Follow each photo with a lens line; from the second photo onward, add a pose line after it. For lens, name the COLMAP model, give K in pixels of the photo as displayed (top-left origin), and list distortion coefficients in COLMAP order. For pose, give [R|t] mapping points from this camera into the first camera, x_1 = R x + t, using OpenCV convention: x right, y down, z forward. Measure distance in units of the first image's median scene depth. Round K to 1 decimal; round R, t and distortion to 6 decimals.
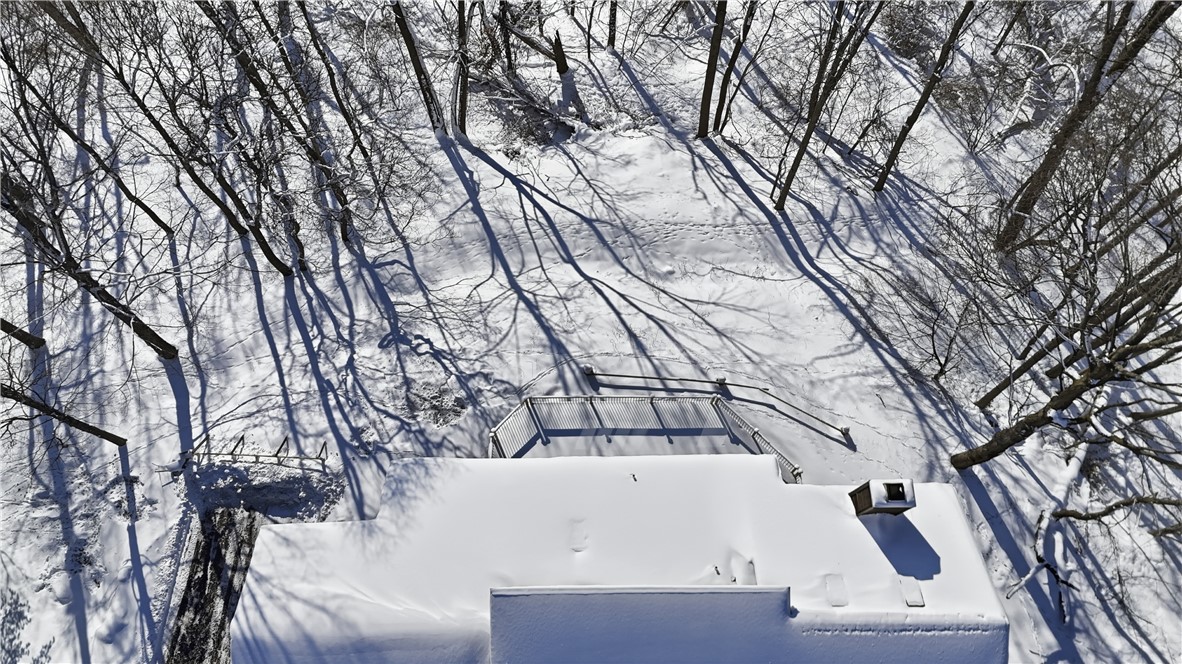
lens RADIAL K [[836.9, 0, 591.0], [0, 836.9, 332.0], [0, 0, 1]] dist [0.068574, -0.054985]
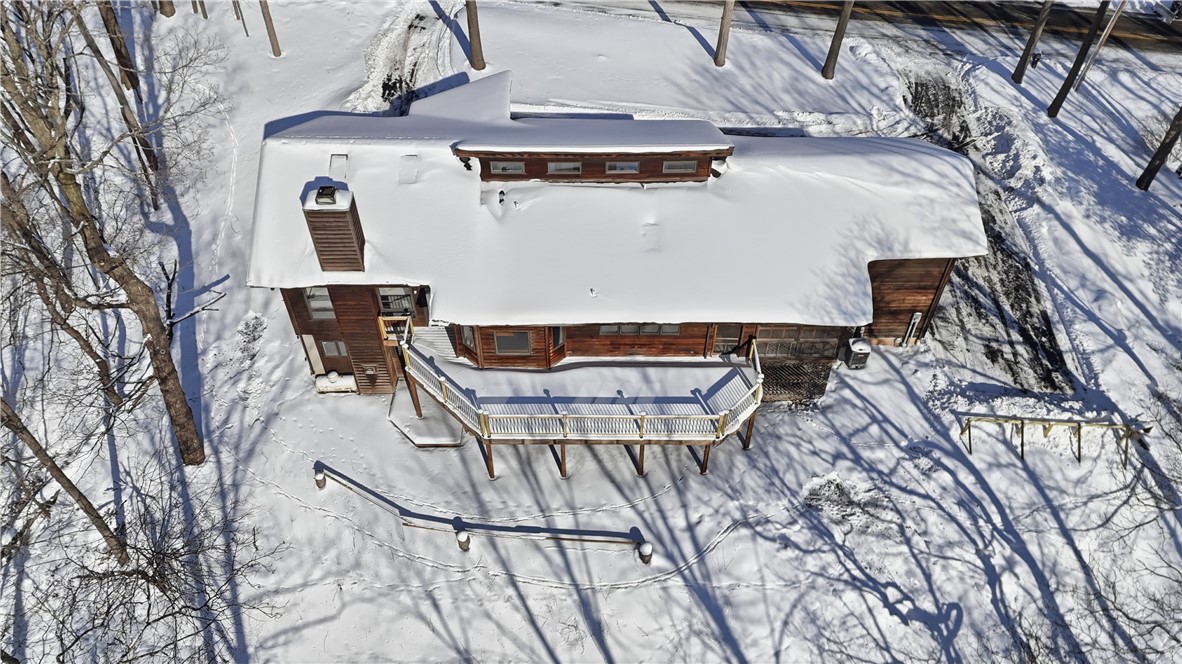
lens RADIAL K [[836.9, 0, 591.0], [0, 836.9, 332.0], [0, 0, 1]] dist [0.068574, -0.054985]
pose [[-0.999596, 0.015298, 0.023966, 0.024886], [0.015493, -0.413719, 0.910273, -0.511120], [0.023840, 0.910276, 0.413314, 0.510791]]
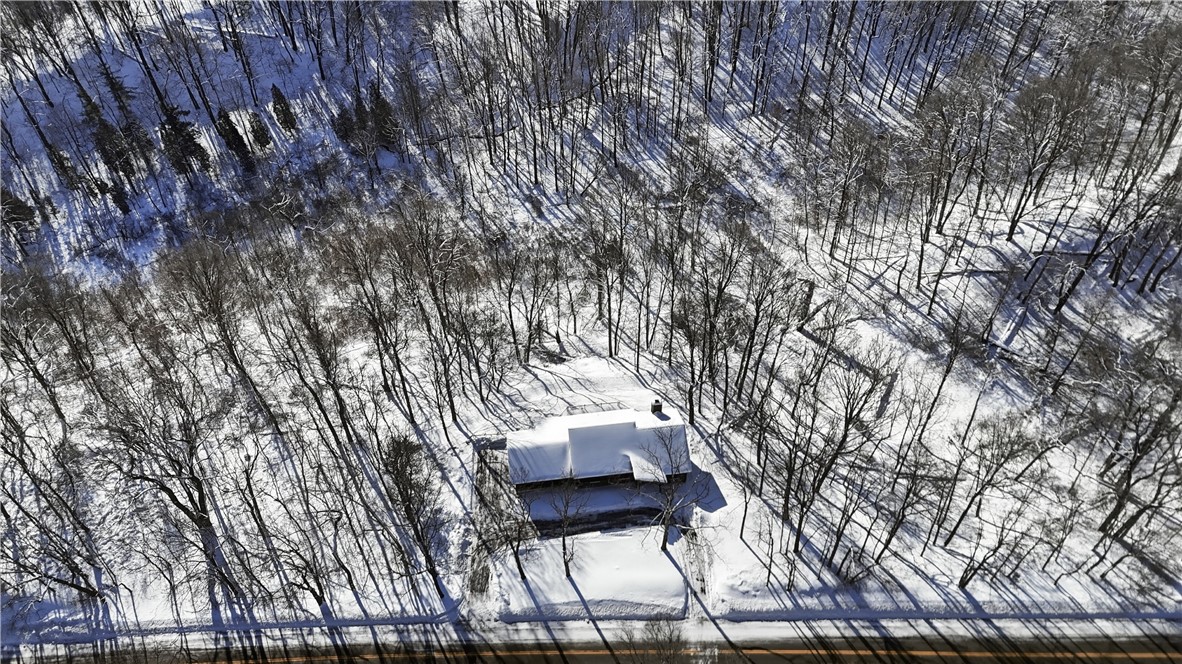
lens RADIAL K [[836.9, 0, 591.0], [0, 836.9, 332.0], [0, 0, 1]] dist [0.068574, -0.054985]
pose [[0.993061, -0.088693, 0.077220, -0.192759], [0.112420, 0.908701, -0.402026, 1.086821], [-0.034513, 0.407918, 0.912366, -2.144297]]
